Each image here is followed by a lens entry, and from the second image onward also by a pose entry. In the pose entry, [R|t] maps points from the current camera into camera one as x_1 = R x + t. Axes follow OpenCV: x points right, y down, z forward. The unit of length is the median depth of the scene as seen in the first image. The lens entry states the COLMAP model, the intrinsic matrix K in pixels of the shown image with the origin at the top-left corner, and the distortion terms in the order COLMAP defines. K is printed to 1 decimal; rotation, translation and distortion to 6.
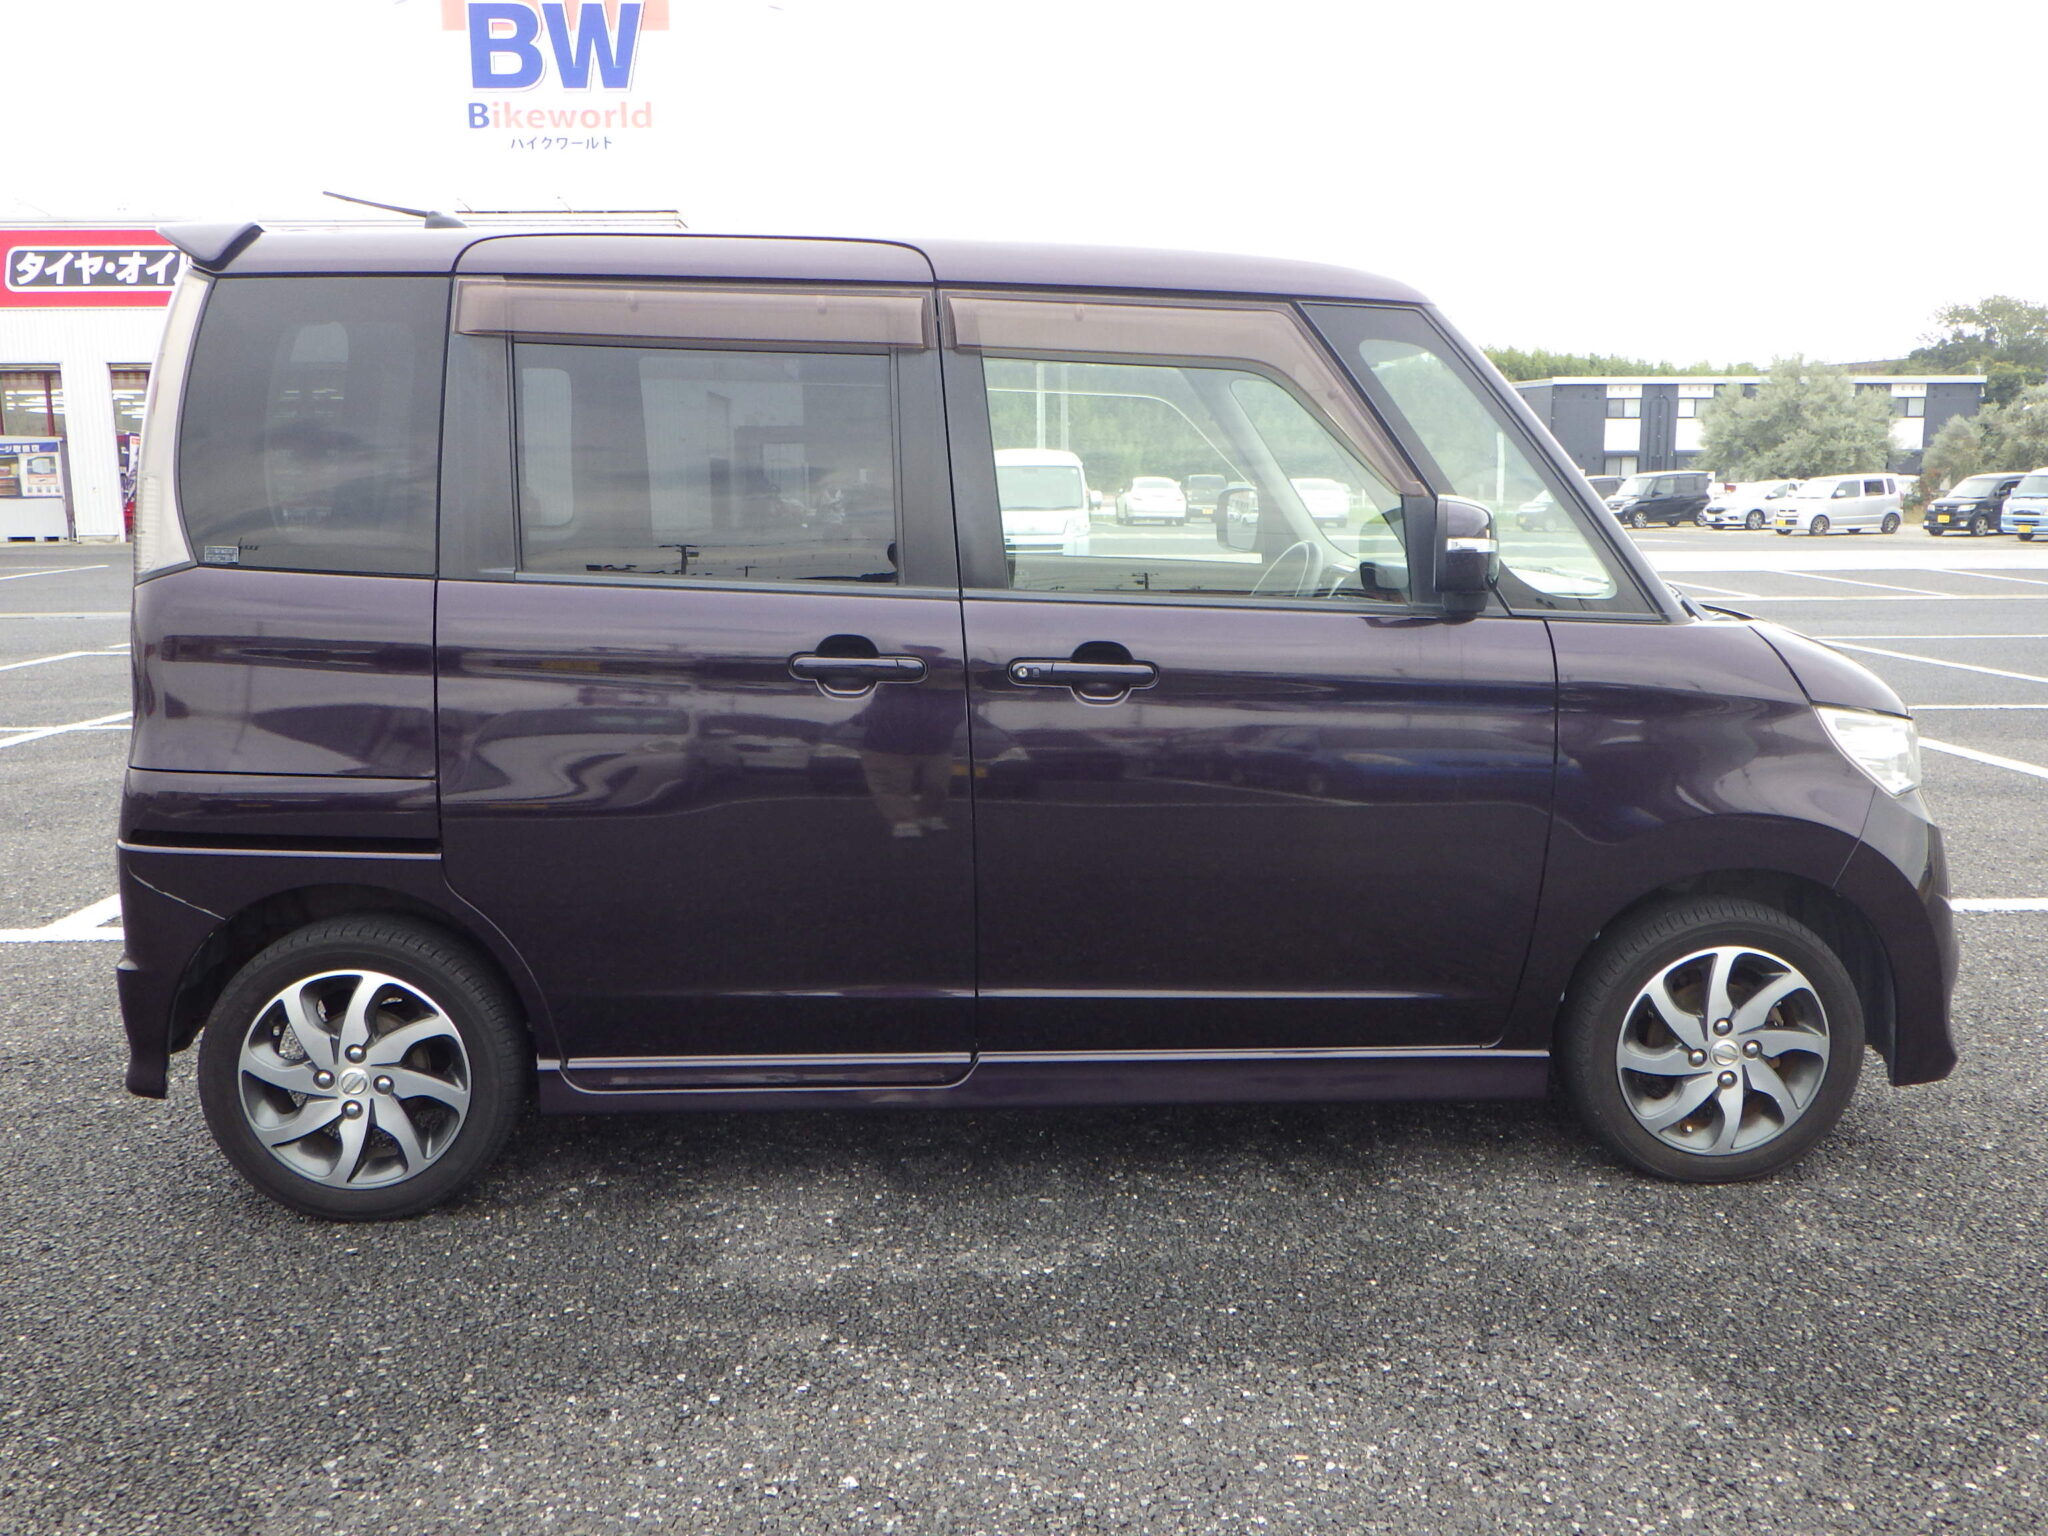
lens RADIAL K [[1719.4, 0, 1026.7], [0, 1719.4, 770.8], [0, 0, 1]] dist [-0.016336, 0.015817]
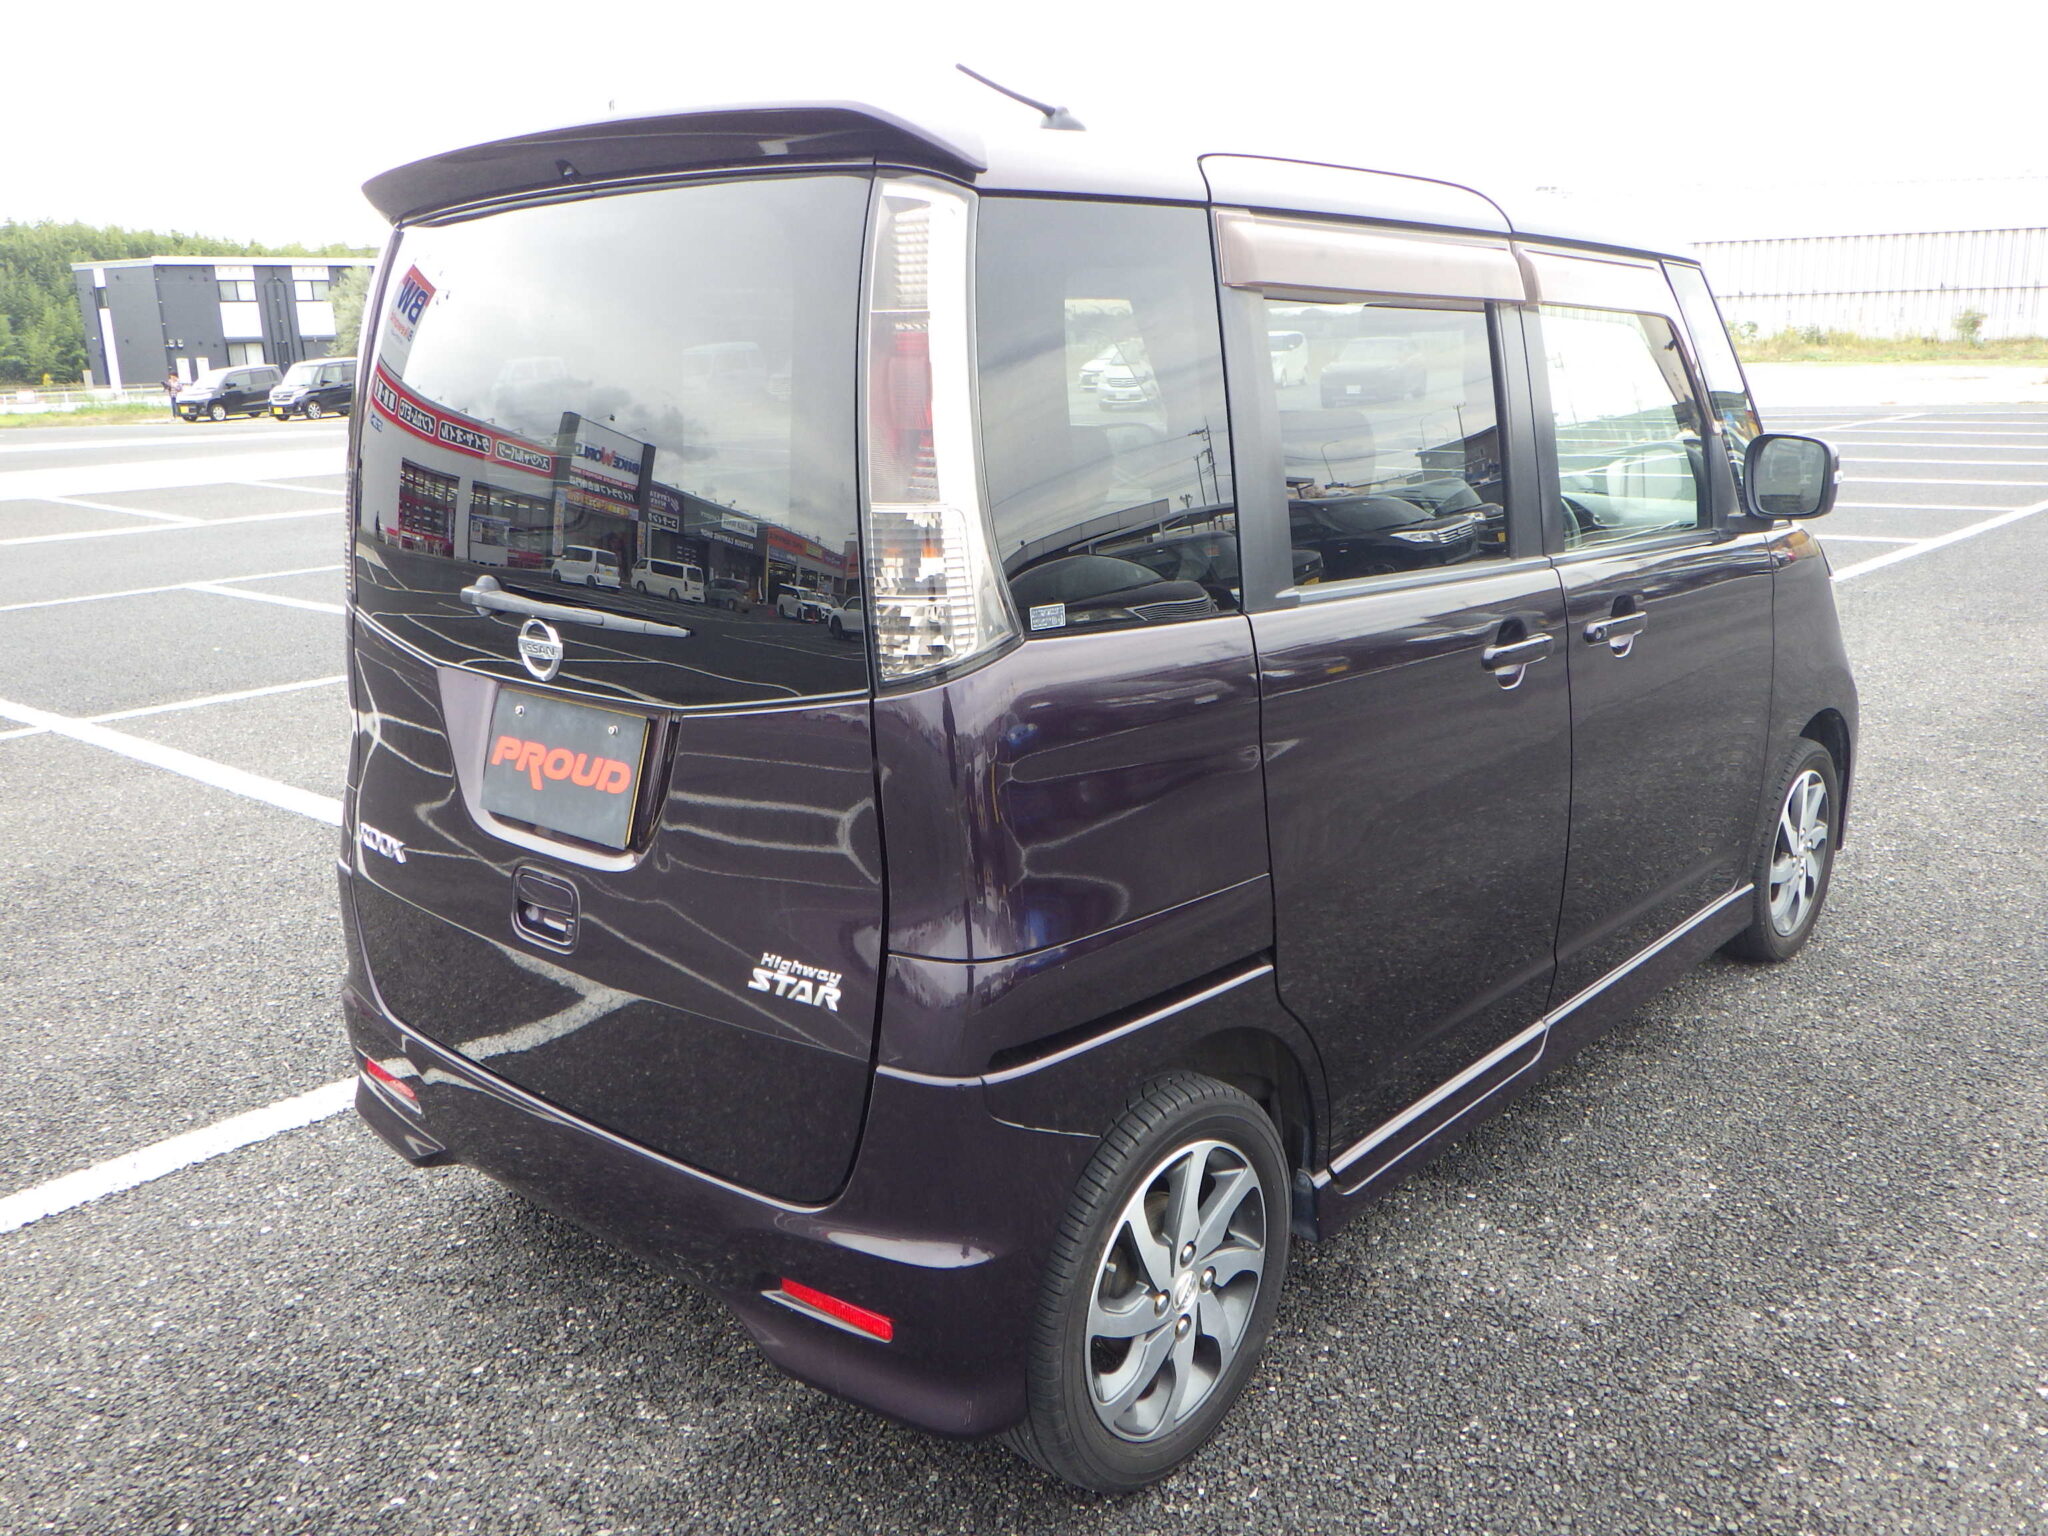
lens RADIAL K [[1719.4, 0, 1026.8], [0, 1719.4, 769.2], [0, 0, 1]] dist [-0.016336, 0.015817]
pose [[0.699407, -0.188500, 0.689418, -0.064016], [0.142818, 0.982000, 0.123610, -0.010254], [-0.700309, 0.012008, 0.713739, 0.035439]]
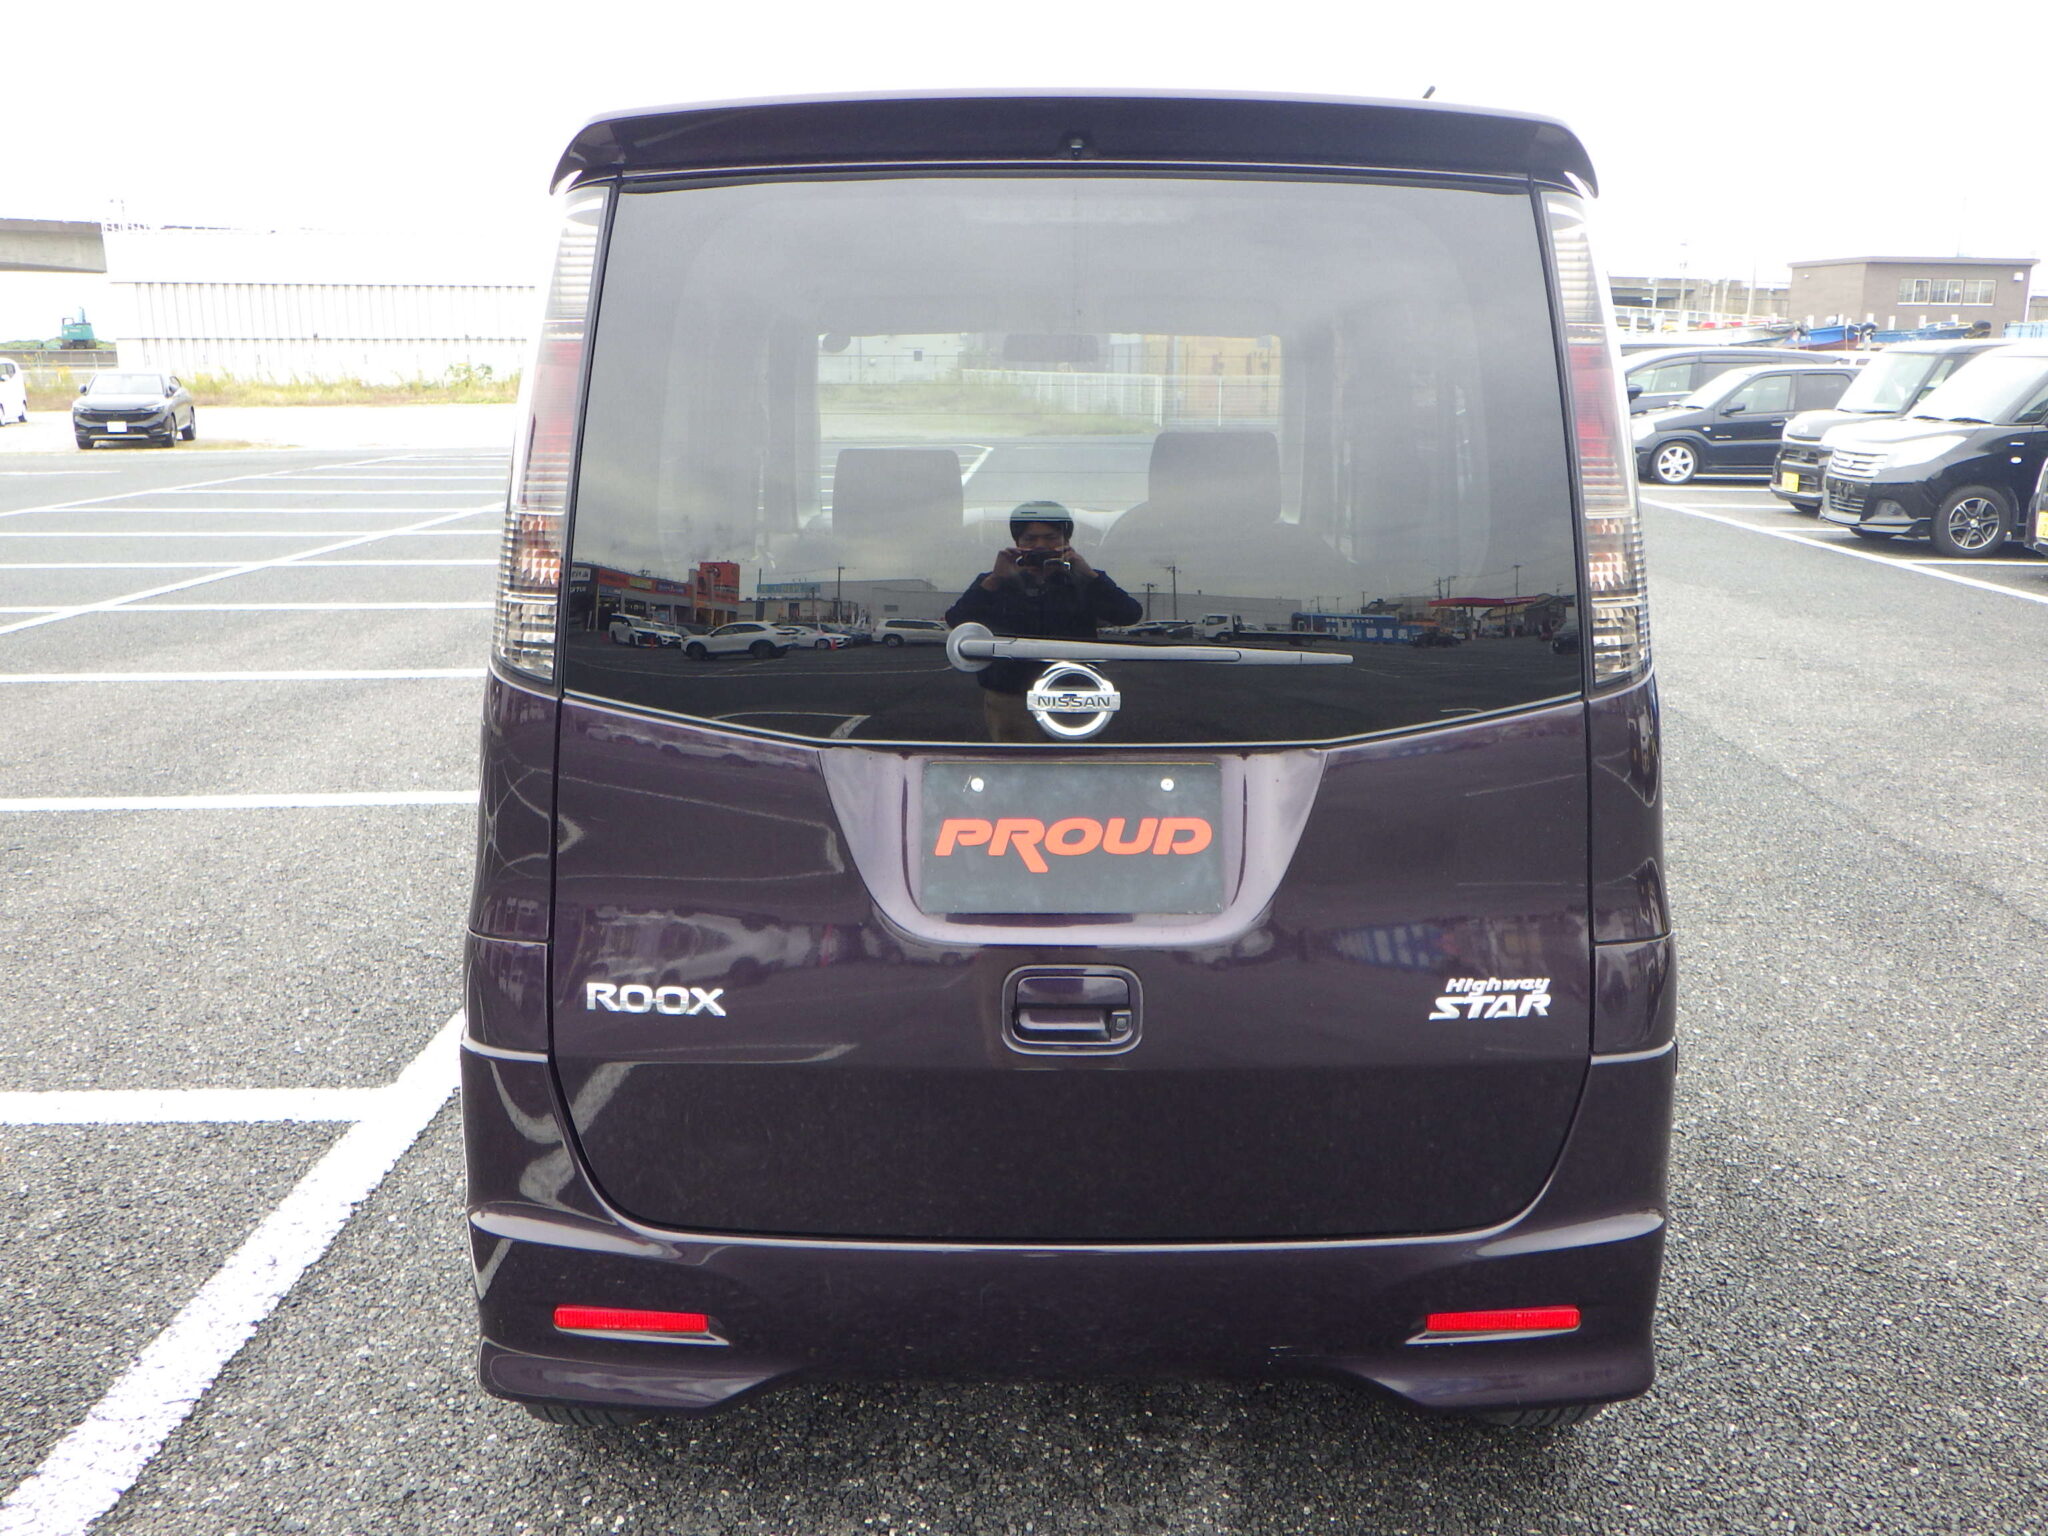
lens RADIAL K [[1719.4, 0, 1028.9], [0, 1719.4, 766.1], [0, 0, 1]] dist [-0.016336, 0.015817]
pose [[0.046635, -0.224612, 0.973332, -0.079917], [0.164233, 0.962856, 0.214326, -0.017057], [-0.985319, 0.149858, 0.081792, 0.077457]]
